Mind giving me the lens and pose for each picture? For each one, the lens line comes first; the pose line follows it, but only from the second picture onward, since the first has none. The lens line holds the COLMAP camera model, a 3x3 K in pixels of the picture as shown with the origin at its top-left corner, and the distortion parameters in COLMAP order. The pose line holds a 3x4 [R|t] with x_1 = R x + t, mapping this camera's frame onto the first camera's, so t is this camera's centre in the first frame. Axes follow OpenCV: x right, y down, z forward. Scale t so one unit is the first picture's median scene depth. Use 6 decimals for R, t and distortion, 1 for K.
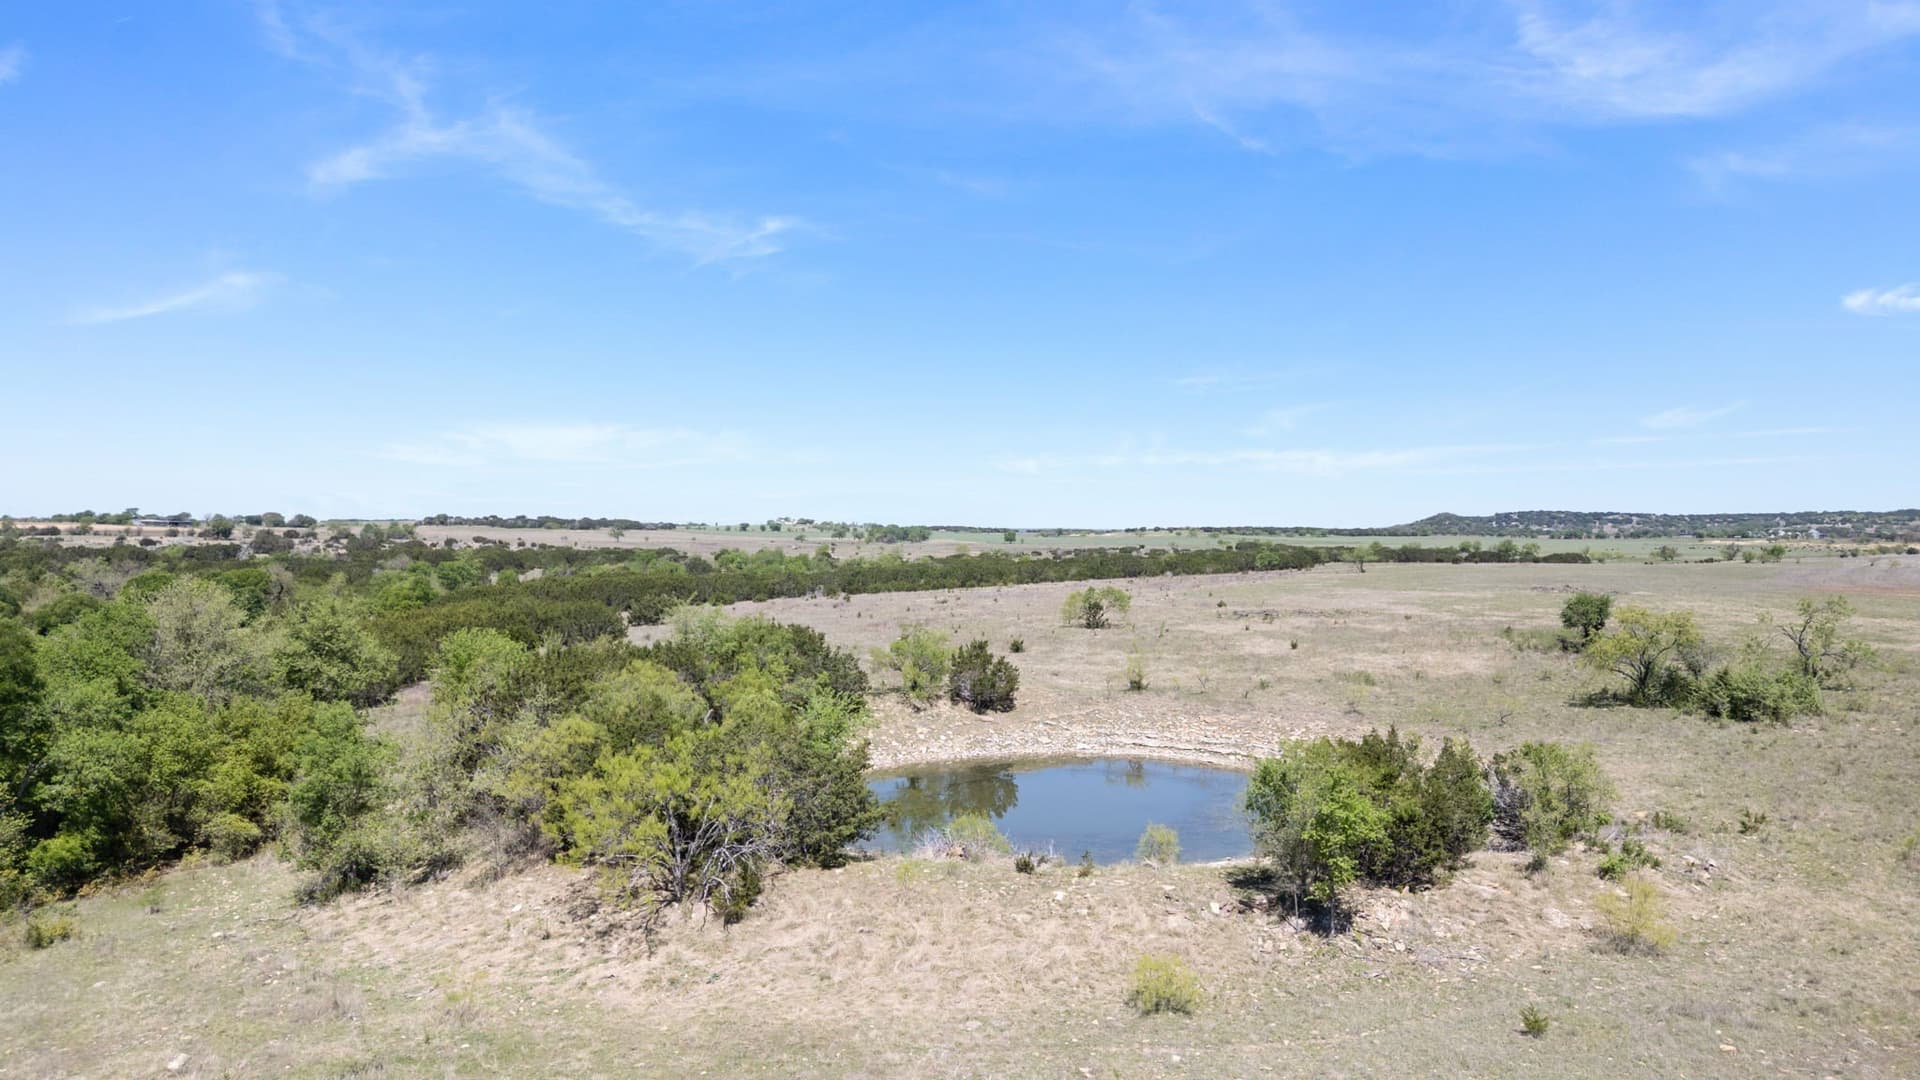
lens RADIAL K [[1333.7, 0, 958.7], [0, 1333.7, 541.9], [0, 0, 1]] dist [0.090094, -0.092613]
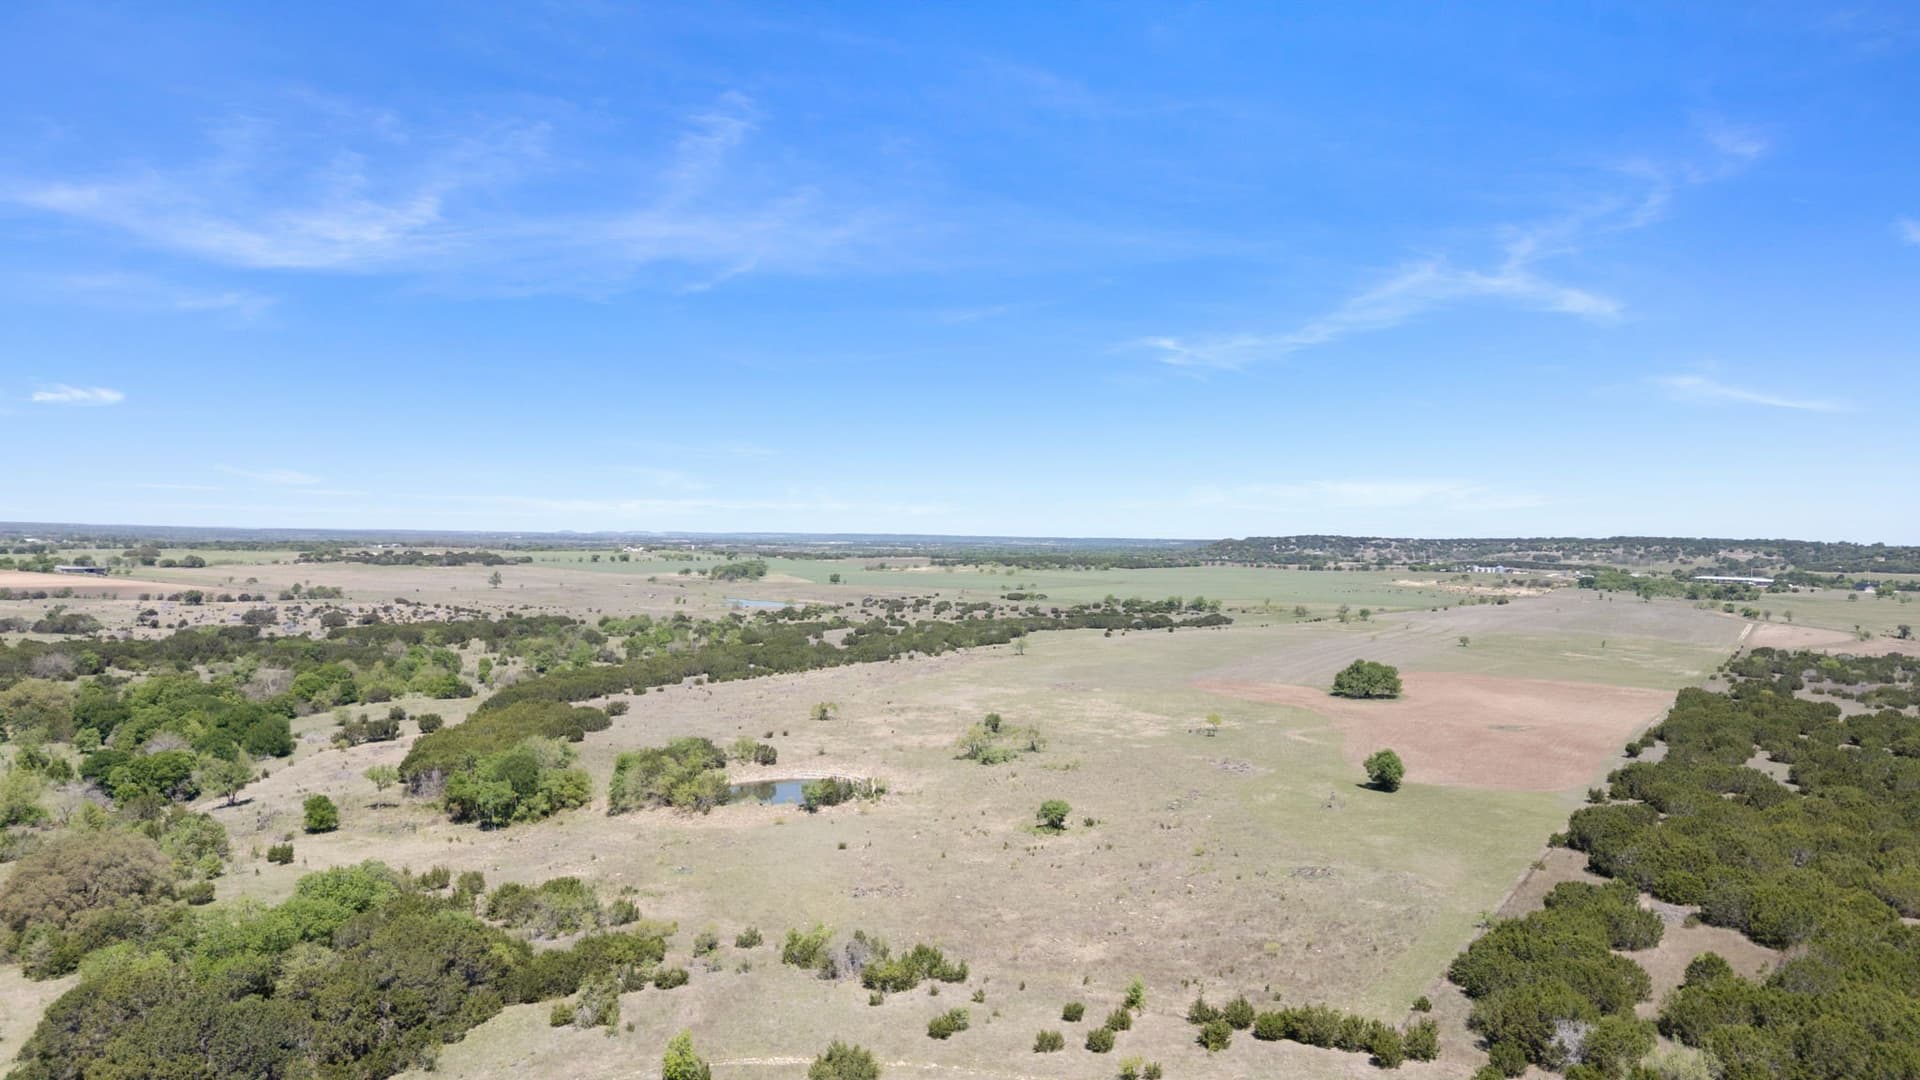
lens RADIAL K [[1333.7, 0, 958.7], [0, 1333.7, 541.9], [0, 0, 1]] dist [0.090094, -0.092613]
pose [[0.993033, 0.004481, 0.117748, 0.094245], [-0.004216, 0.999988, -0.002498, -0.375609], [-0.117758, 0.001984, 0.993040, -2.084319]]
